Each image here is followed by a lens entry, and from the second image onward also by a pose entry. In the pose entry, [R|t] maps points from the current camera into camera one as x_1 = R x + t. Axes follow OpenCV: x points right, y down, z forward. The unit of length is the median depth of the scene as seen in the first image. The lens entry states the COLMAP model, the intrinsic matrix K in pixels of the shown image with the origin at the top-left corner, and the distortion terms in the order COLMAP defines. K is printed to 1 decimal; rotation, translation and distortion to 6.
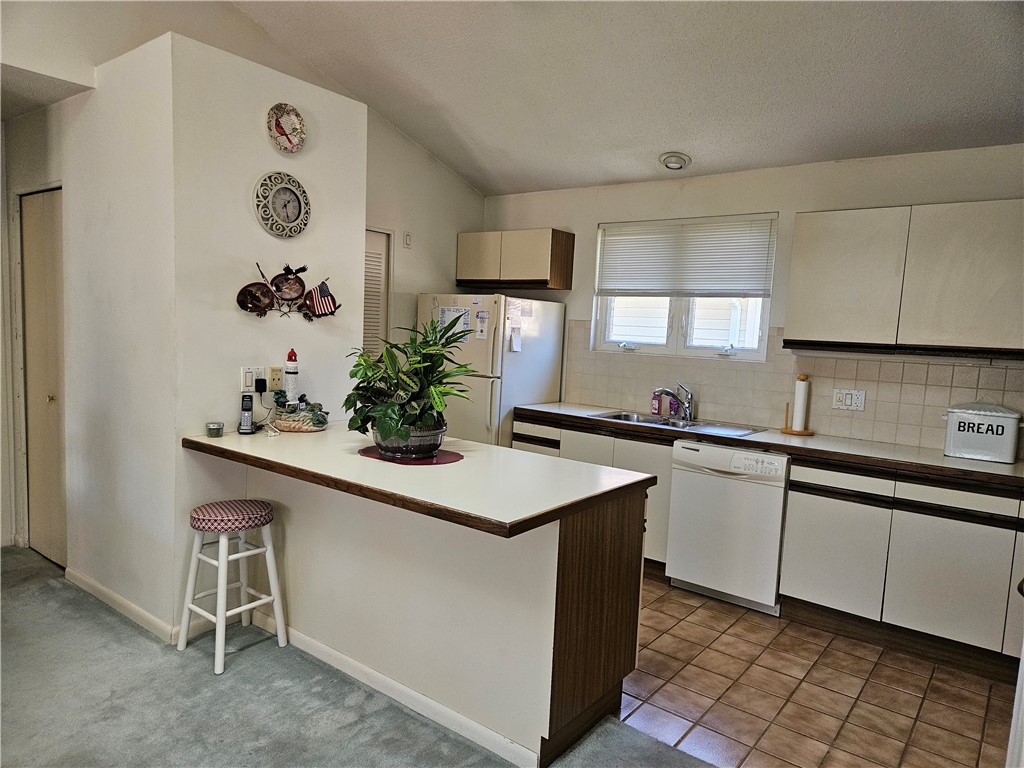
lens RADIAL K [[676.0, 0, 509.5], [0, 676.0, 398.5], [0, 0, 1]] dist [0.064787, -0.038065]
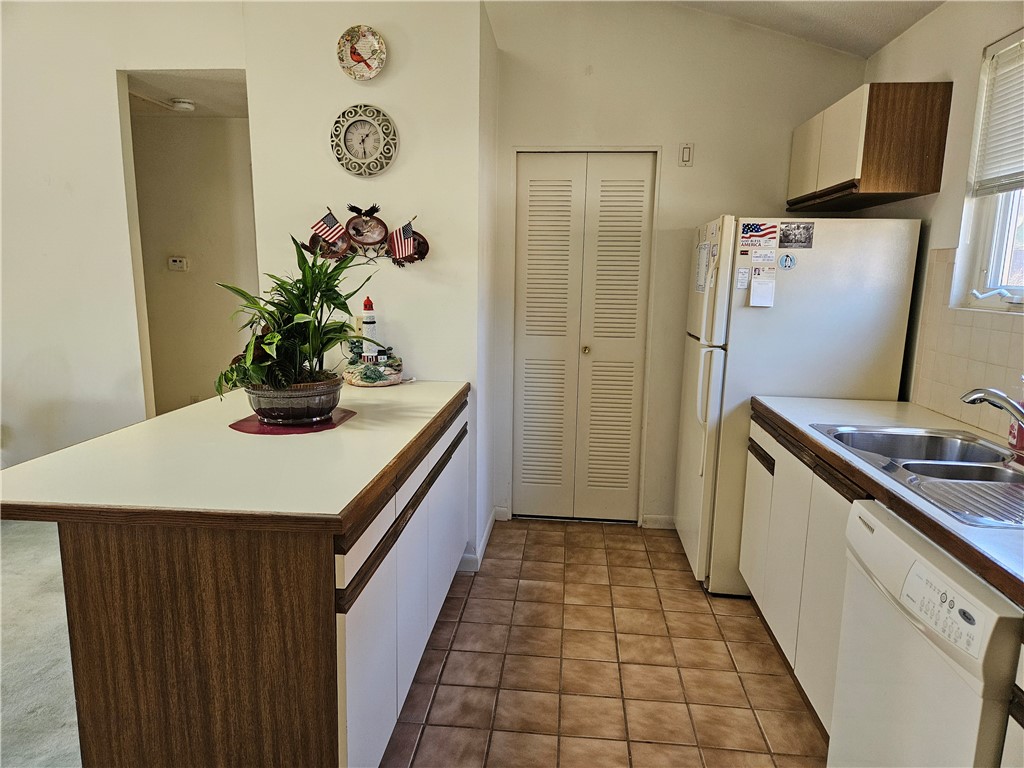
lens RADIAL K [[676.0, 0, 509.5], [0, 676.0, 398.5], [0, 0, 1]] dist [0.064787, -0.038065]
pose [[0.532499, 0.115472, -0.838517, 0.590715], [-0.081664, 0.993038, 0.084891, -0.029332], [0.842482, 0.023272, 0.538222, 0.669886]]
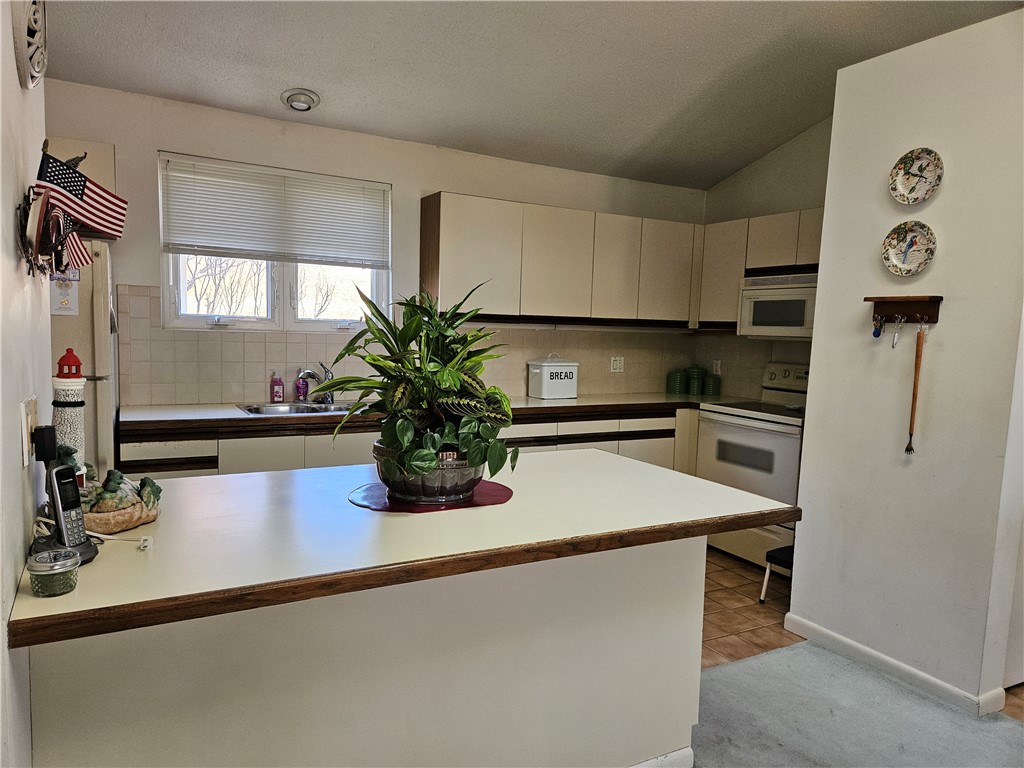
lens RADIAL K [[676.0, 0, 509.5], [0, 676.0, 398.5], [0, 0, 1]] dist [0.064787, -0.038065]
pose [[0.401569, -0.130443, 0.906492, -0.610443], [0.087077, 0.990759, 0.103994, -0.063298], [-0.911680, 0.037174, 0.409217, 0.565977]]
